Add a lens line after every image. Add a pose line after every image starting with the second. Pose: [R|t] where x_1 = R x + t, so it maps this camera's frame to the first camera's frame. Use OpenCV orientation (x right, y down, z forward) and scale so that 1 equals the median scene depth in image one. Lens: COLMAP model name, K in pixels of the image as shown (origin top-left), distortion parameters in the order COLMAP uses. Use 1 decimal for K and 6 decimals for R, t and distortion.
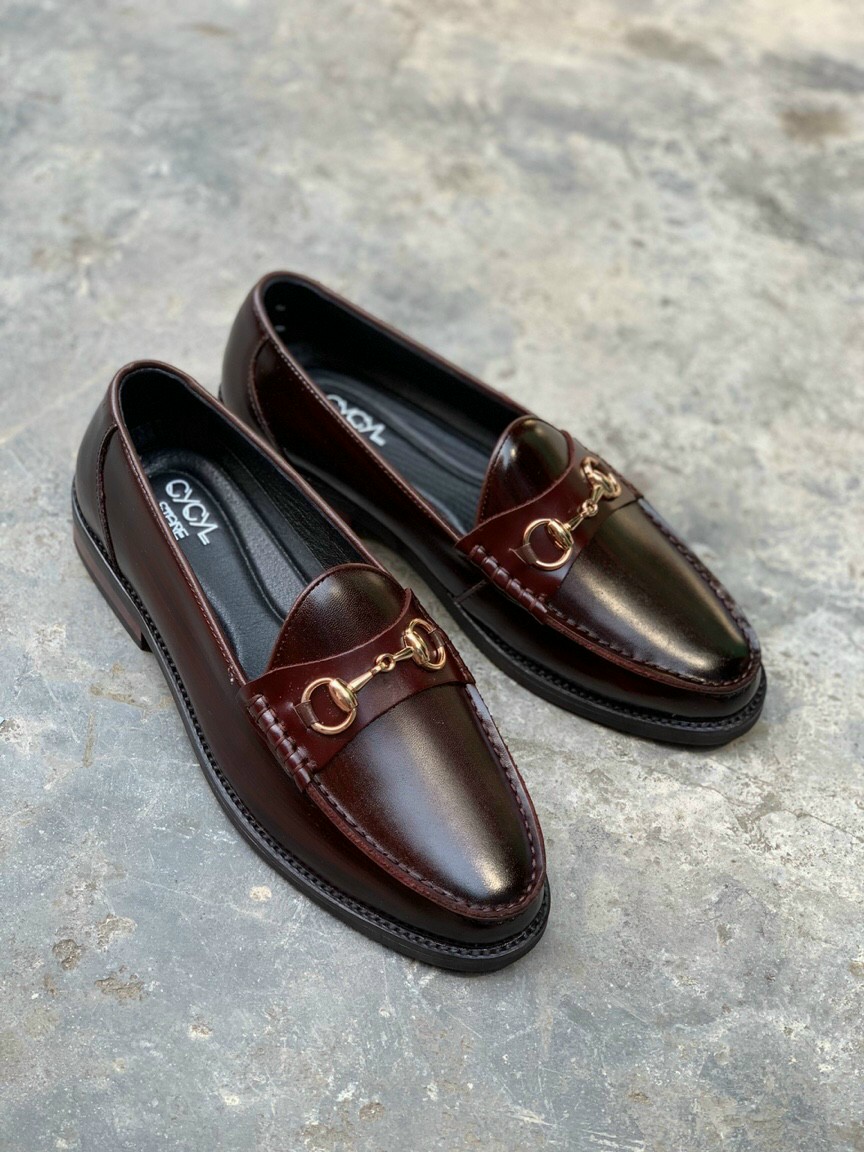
lens RADIAL K [[1737.1, 0, 438.3], [0, 1737.1, 578.6], [0, 0, 1]] dist [0.141298, -0.698007]
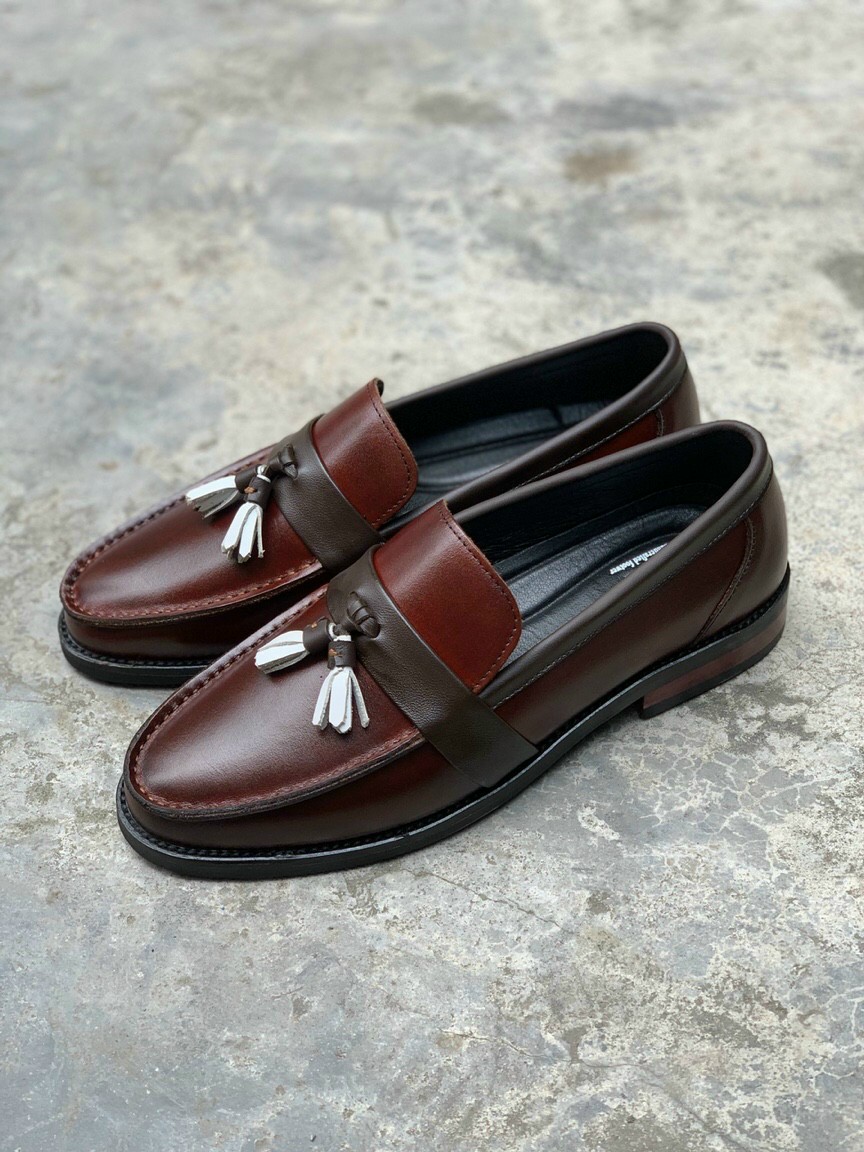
lens RADIAL K [[1737.1, 0, 438.3], [0, 1737.1, 578.6], [0, 0, 1]] dist [0.141298, -0.698007]
pose [[0.979712, -0.093100, -0.177475, 0.357538], [0.075141, 0.991590, -0.105369, 0.072879], [0.185792, 0.089896, 0.978468, 0.098460]]
